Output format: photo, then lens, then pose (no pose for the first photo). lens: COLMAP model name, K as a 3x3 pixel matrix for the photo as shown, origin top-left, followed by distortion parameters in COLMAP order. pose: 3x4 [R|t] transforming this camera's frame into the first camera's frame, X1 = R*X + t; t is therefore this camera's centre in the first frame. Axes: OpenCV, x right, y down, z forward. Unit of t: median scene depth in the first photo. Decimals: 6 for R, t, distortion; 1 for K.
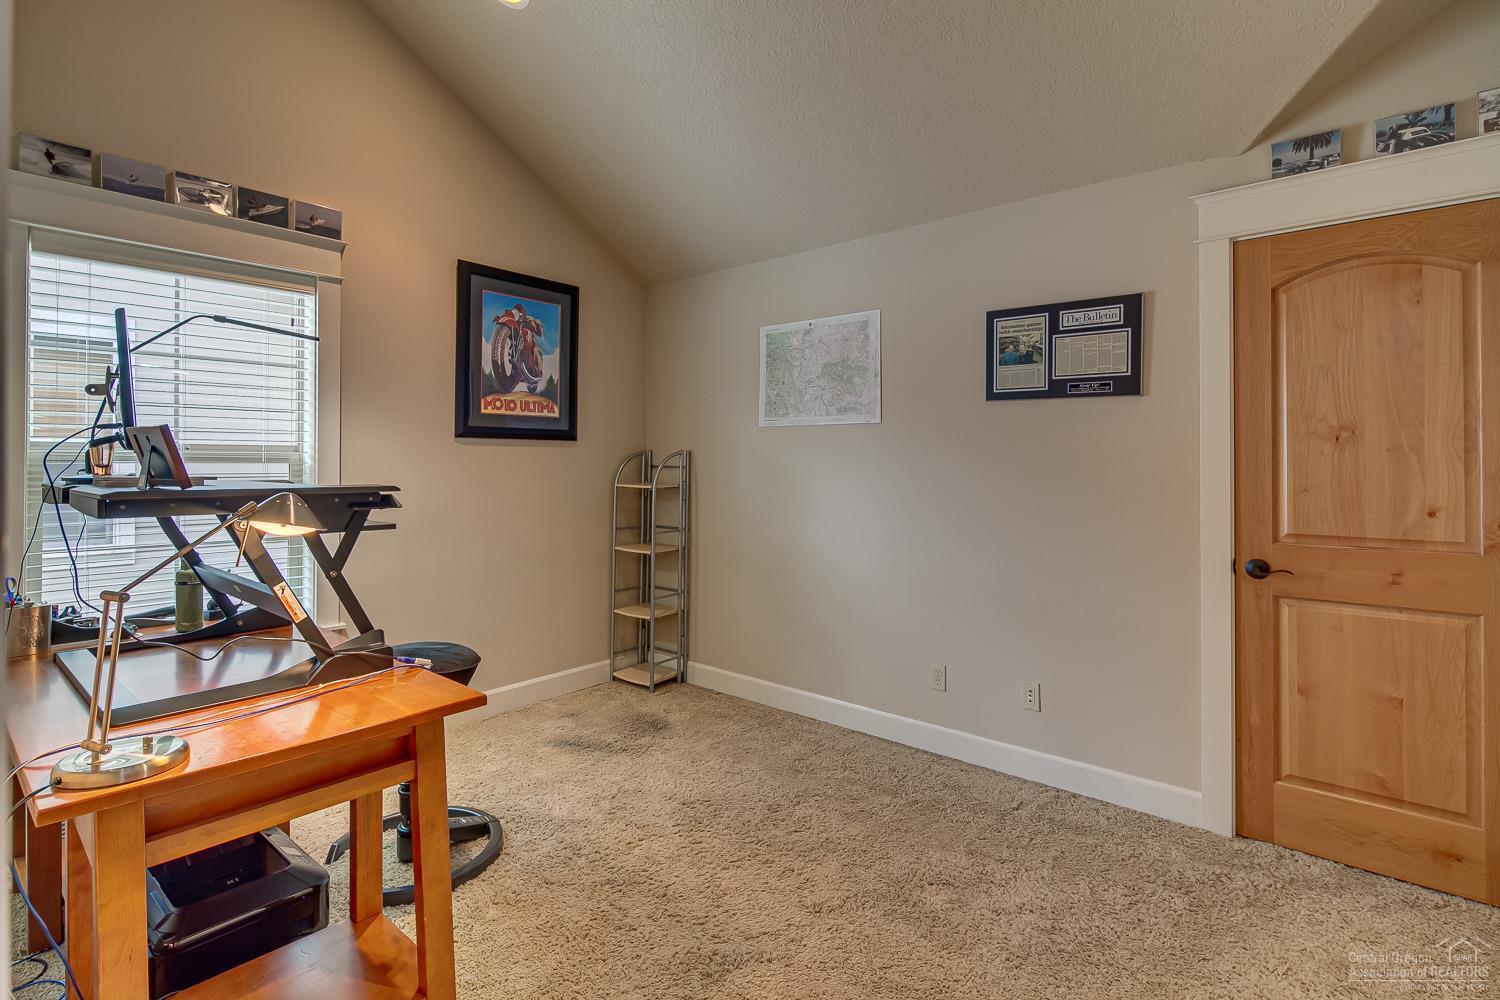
lens RADIAL K [[722.7, 0, 747.9], [0, 722.7, 445.6], [0, 0, 1]] dist [-0.002500, -0.001250]
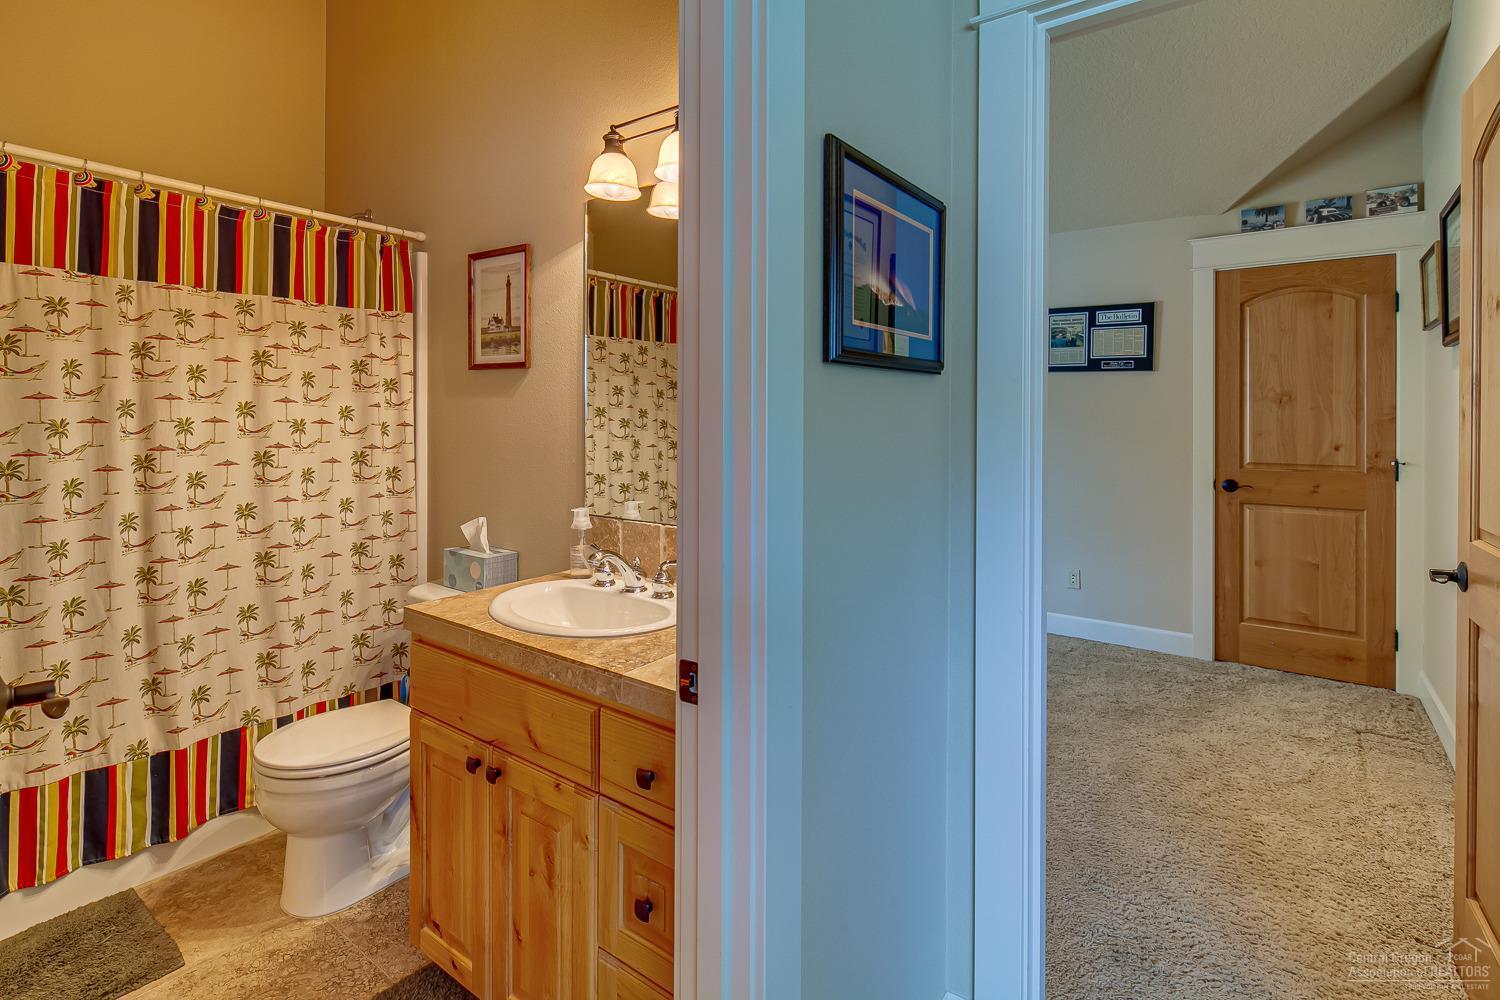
lens RADIAL K [[728.3, 0, 744.5], [0, 728.3, 402.0], [0, 0, 1]] dist [-0.000905, -0.000617]
pose [[0.996941, 0.004386, 0.078030, -0.458920], [-0.004808, 0.999975, 0.005227, -0.010562], [-0.078005, -0.005587, 0.996937, -0.477351]]
